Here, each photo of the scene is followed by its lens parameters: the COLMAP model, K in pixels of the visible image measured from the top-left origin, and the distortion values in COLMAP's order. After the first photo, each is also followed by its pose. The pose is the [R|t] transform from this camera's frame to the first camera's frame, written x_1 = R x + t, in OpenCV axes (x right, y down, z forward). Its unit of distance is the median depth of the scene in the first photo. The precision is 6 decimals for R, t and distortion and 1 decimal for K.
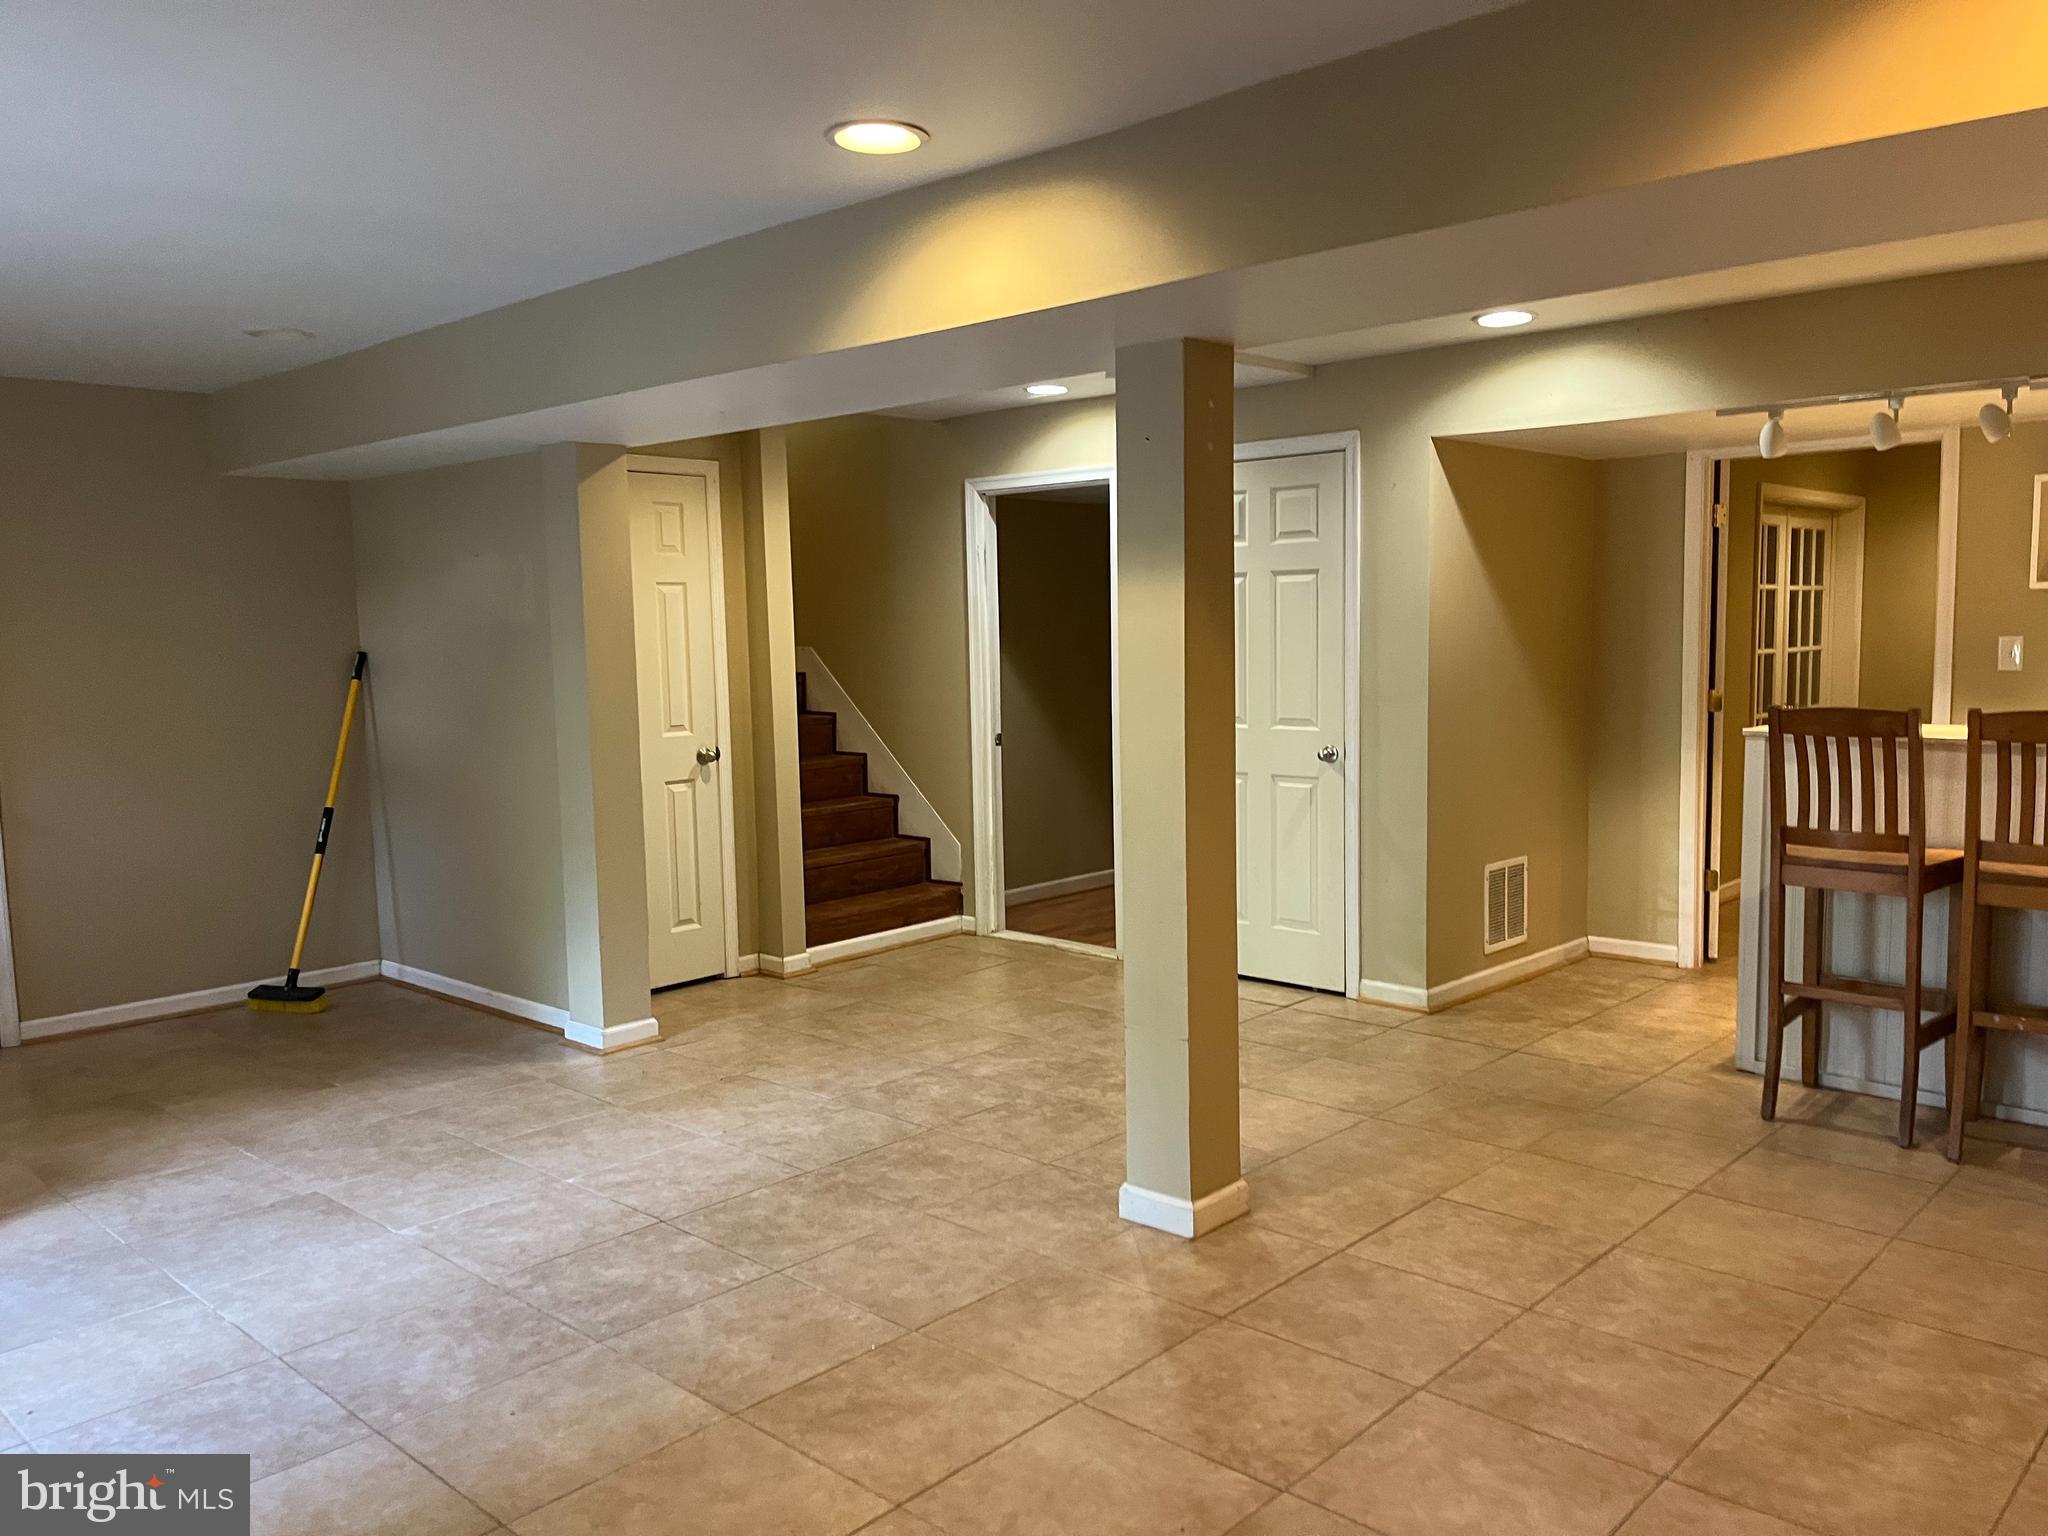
lens RADIAL K [[1559.1, 0, 1037.8], [0, 1559.1, 771.8], [0, 0, 1]] dist [0.050963, -0.010945]
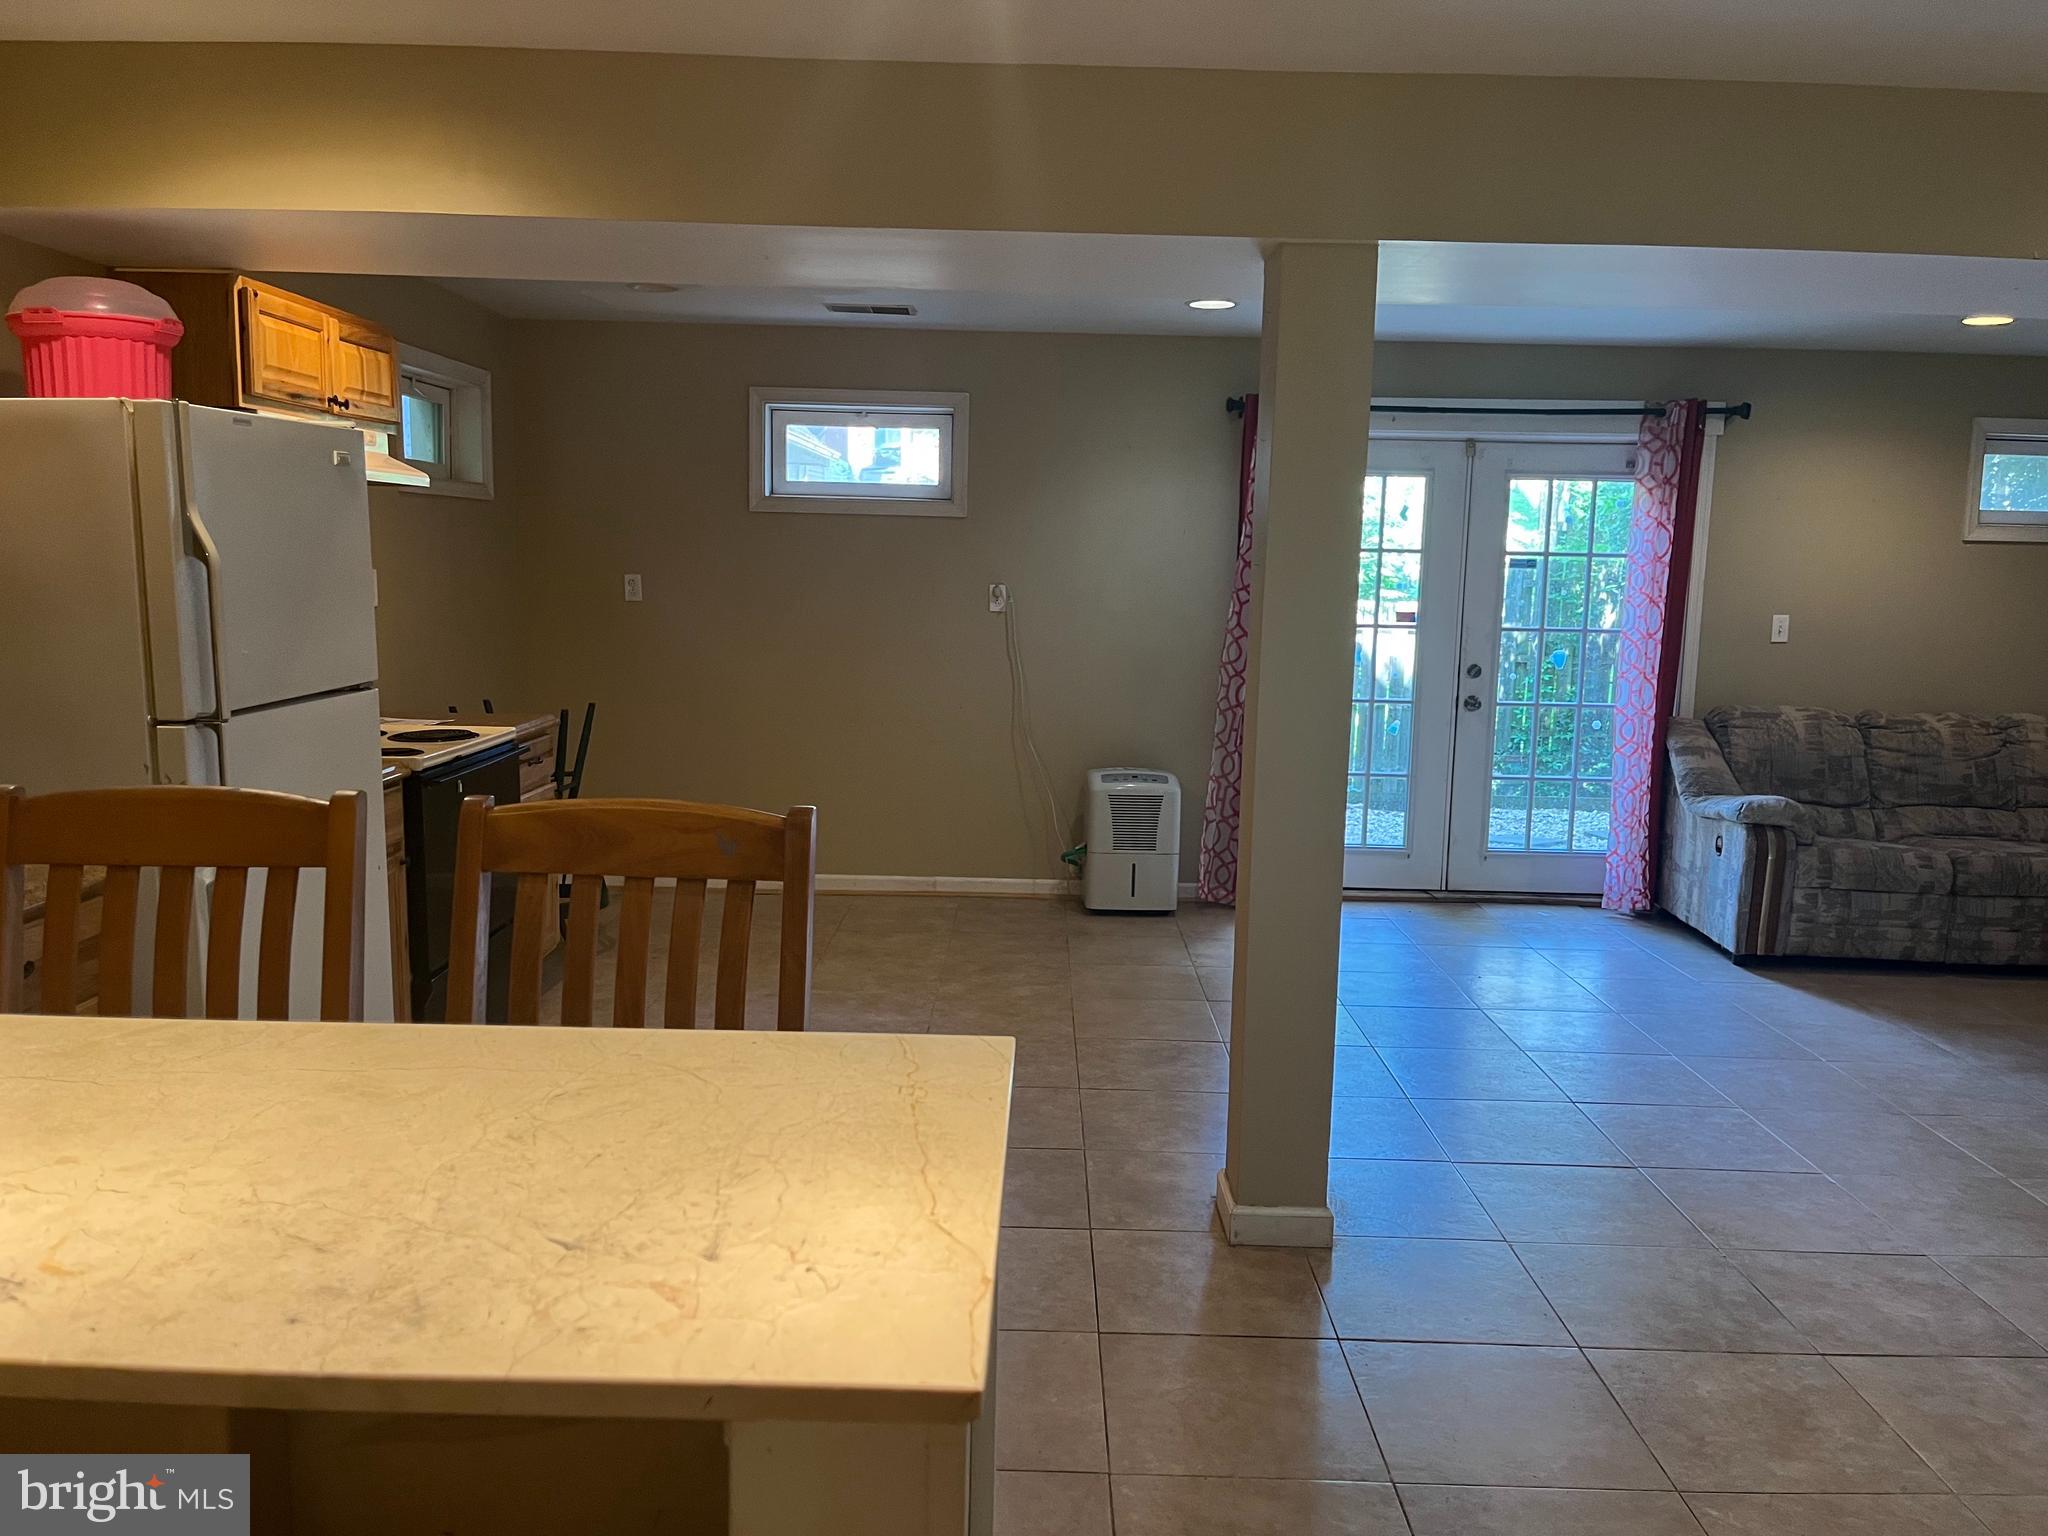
lens RADIAL K [[1554.6, 0, 1024.0], [0, 1554.6, 768.0], [0, 0, 1]] dist [0.050336, -0.084677]
pose [[-0.736633, 0.092089, -0.669993, 0.690328], [-0.073768, 0.973834, 0.214956, -0.140568], [0.672257, 0.207768, -0.710565, 1.318740]]
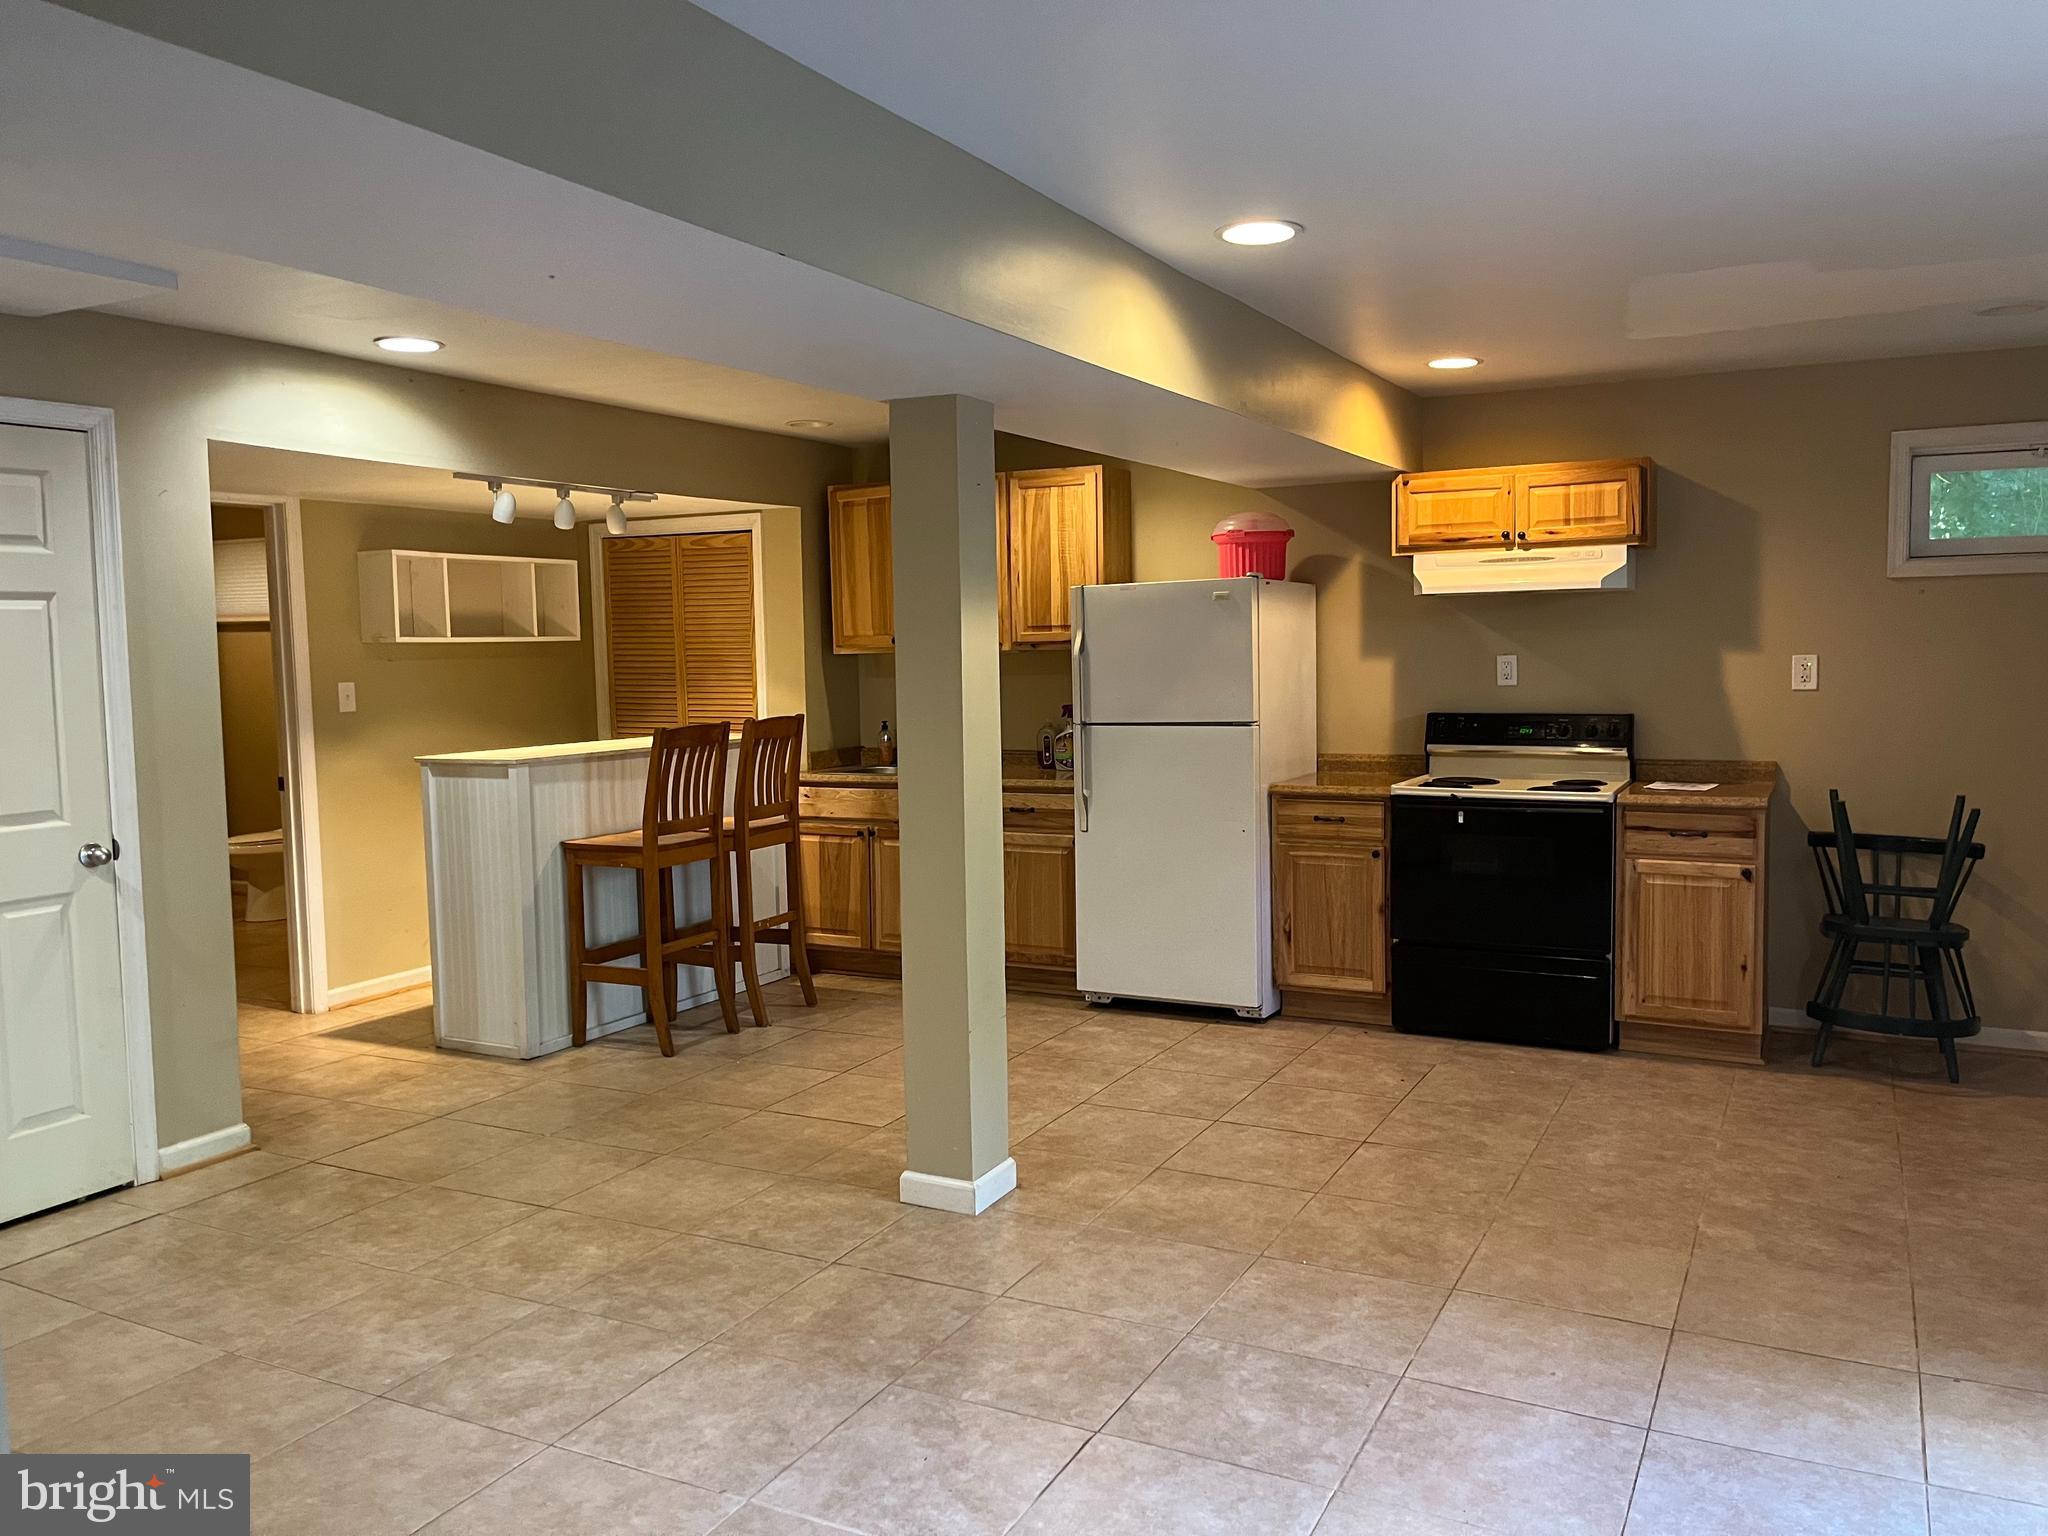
lens RADIAL K [[1559.1, 0, 1037.8], [0, 1559.1, 771.8], [0, 0, 1]] dist [0.050963, -0.010945]
pose [[-0.270485, -0.058823, 0.960926, -0.837635], [0.115068, 0.989001, 0.092931, -0.090490], [-0.955823, 0.135708, -0.260741, 1.053611]]
